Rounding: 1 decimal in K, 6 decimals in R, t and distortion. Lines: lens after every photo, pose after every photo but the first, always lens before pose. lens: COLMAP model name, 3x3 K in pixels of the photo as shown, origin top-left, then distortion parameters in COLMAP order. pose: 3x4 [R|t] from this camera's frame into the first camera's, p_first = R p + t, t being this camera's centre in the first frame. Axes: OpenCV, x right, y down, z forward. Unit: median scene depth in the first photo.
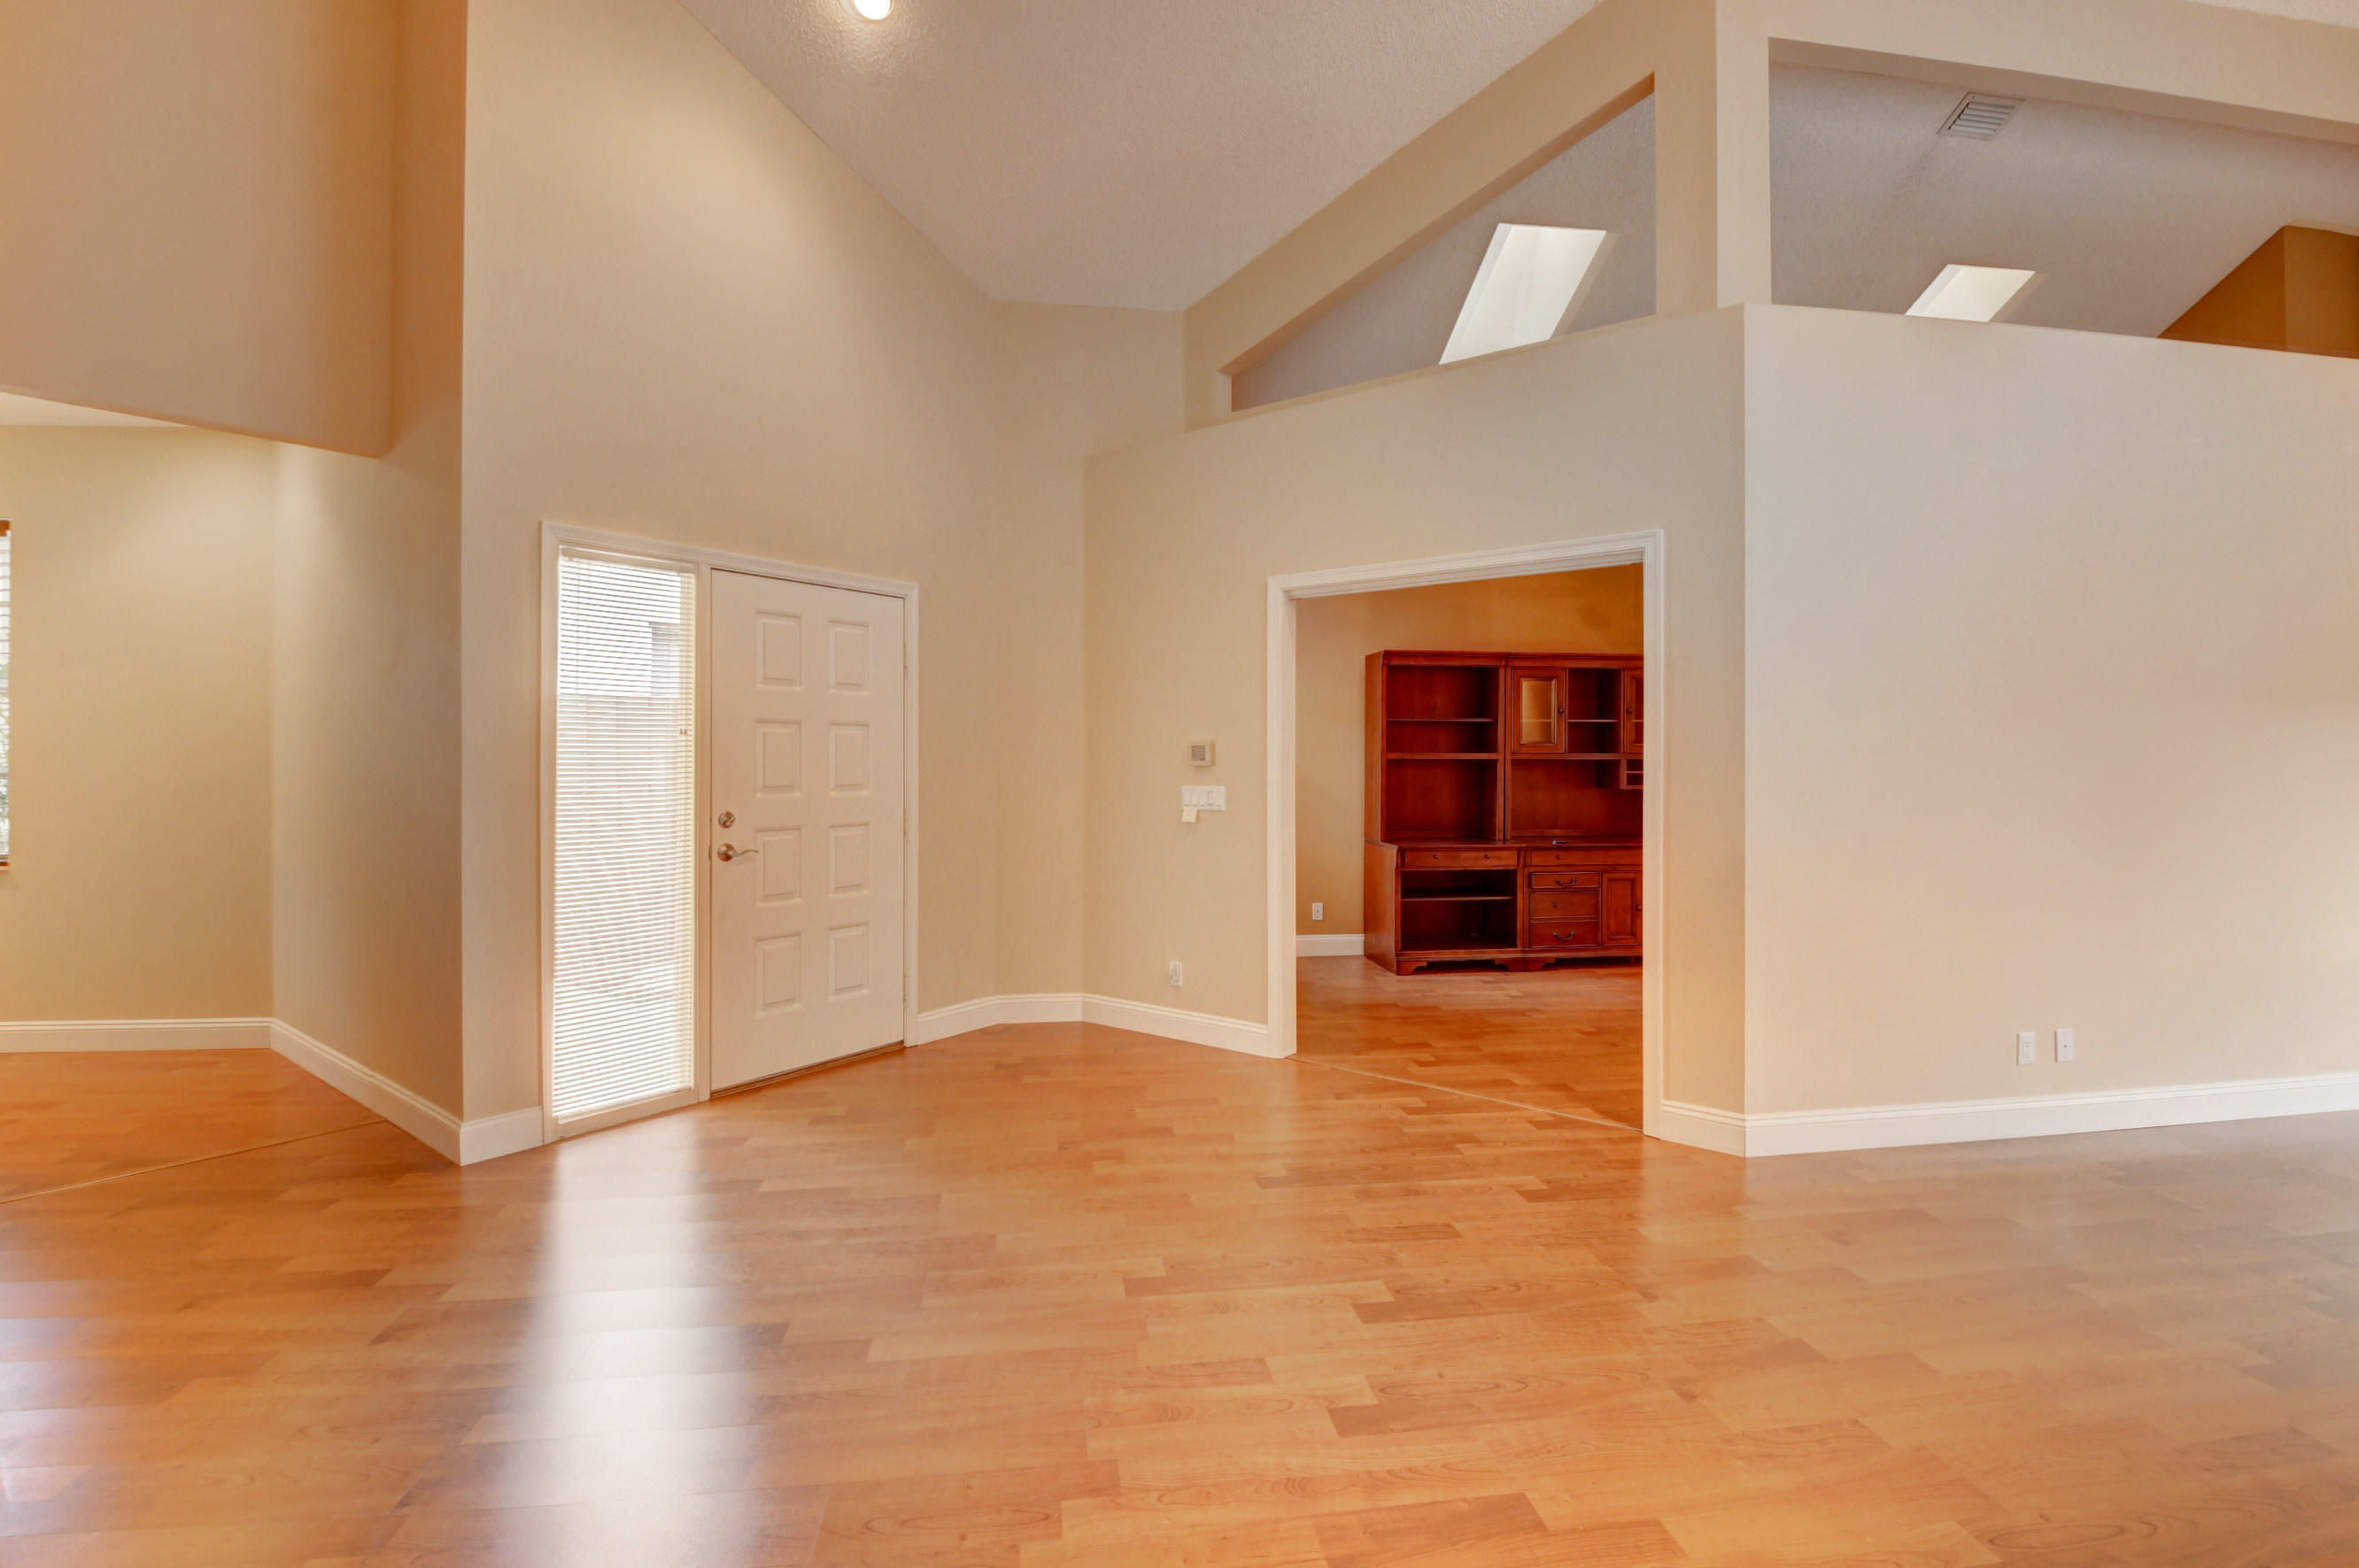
lens RADIAL K [[1051.4, 0, 1174.7], [0, 1051.4, 771.6], [0, 0, 1]] dist [-0.001360, -0.011183]
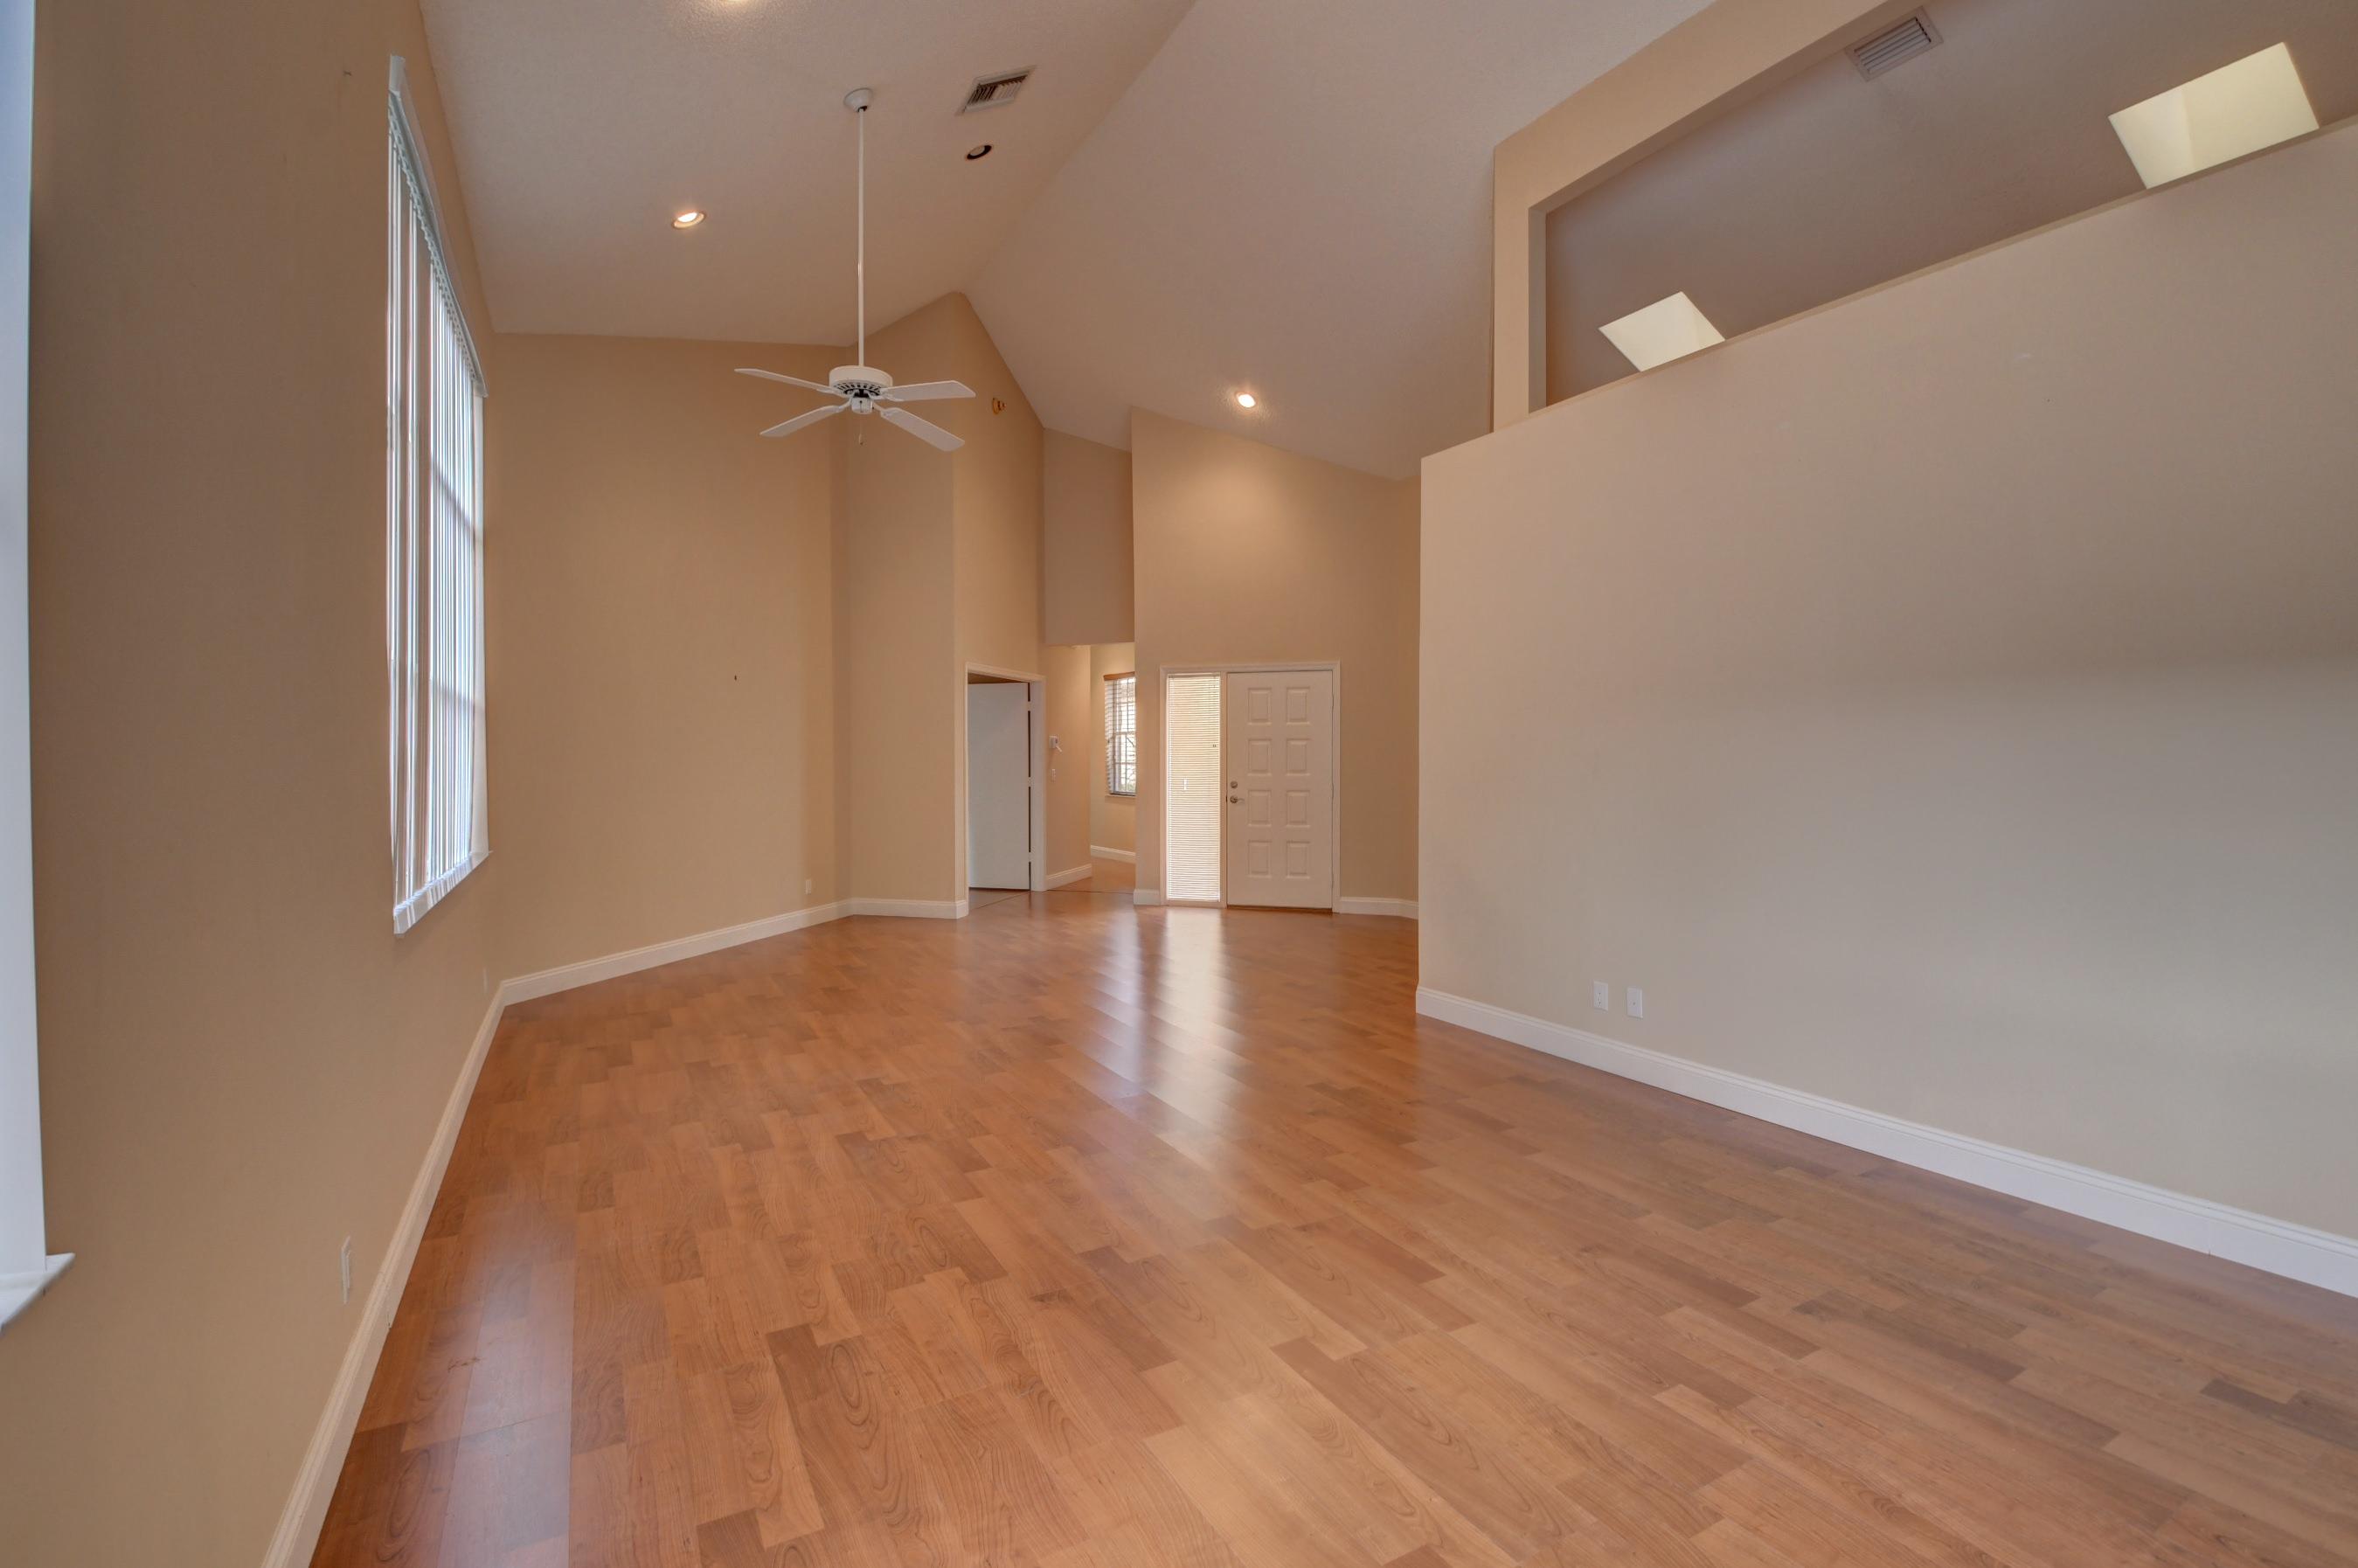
lens RADIAL K [[1044.0, 0, 1175.2], [0, 1044.0, 773.8], [0, 0, 1]] dist [0.017743, -0.030699]
pose [[0.361080, 0.014575, -0.932421, 1.400695], [-0.014381, 0.999846, 0.010059, 0.002847], [0.932424, 0.009777, 0.361234, 0.078394]]
